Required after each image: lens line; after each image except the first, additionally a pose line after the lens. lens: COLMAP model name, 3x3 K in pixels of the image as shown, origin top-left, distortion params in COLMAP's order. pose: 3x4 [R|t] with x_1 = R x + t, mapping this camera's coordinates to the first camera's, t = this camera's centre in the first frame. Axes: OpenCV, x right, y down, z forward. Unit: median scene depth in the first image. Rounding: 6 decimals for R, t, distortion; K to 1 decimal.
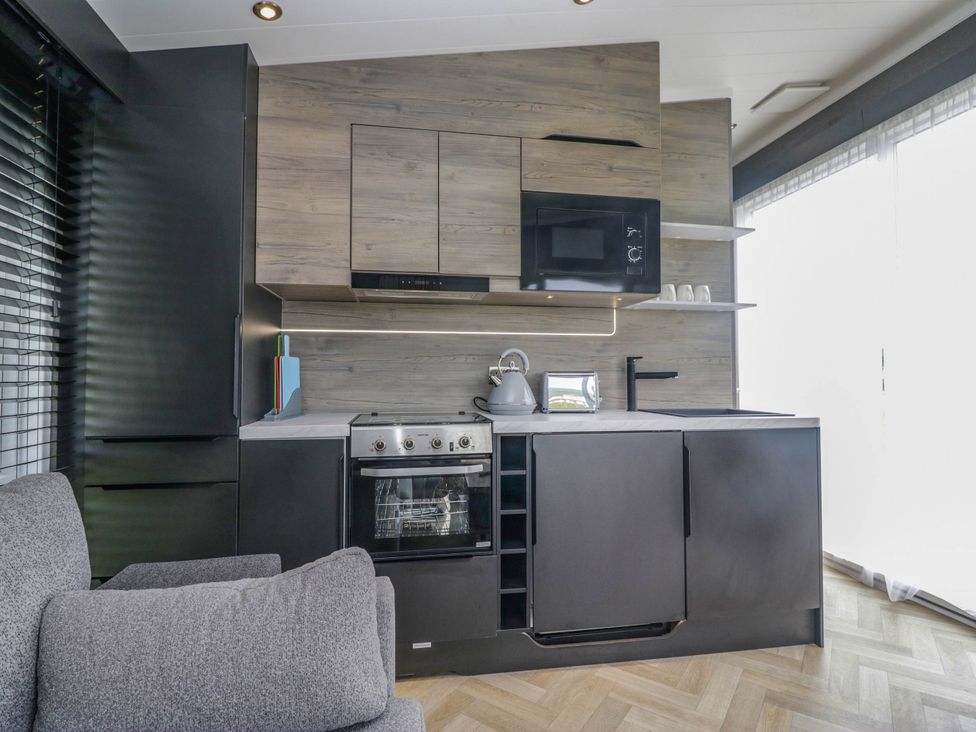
lens RADIAL K [[507.6, 0, 485.8], [0, 507.6, 365.9], [0, 0, 1]] dist [-0.001861, -0.006353]
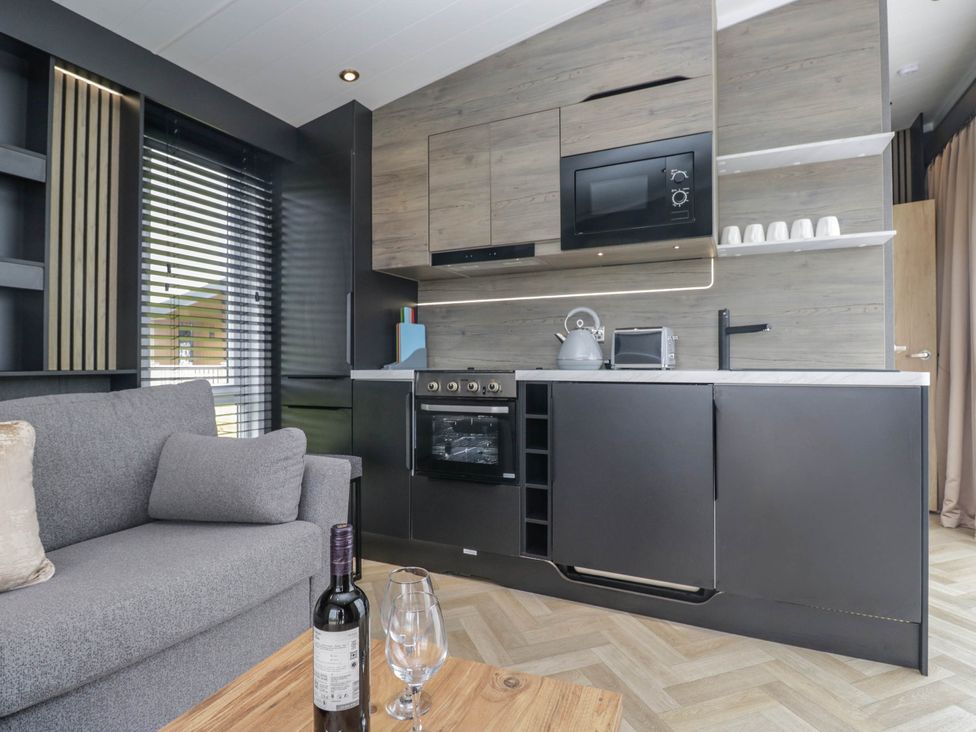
lens RADIAL K [[507.6, 0, 477.4], [0, 507.6, 363.8], [0, 0, 1]] dist [-0.001861, -0.006353]
pose [[0.822999, 0.001830, -0.568040, 0.550961], [0.014370, 0.999608, 0.024040, 0.062300], [0.567861, -0.027948, 0.822650, 0.011015]]
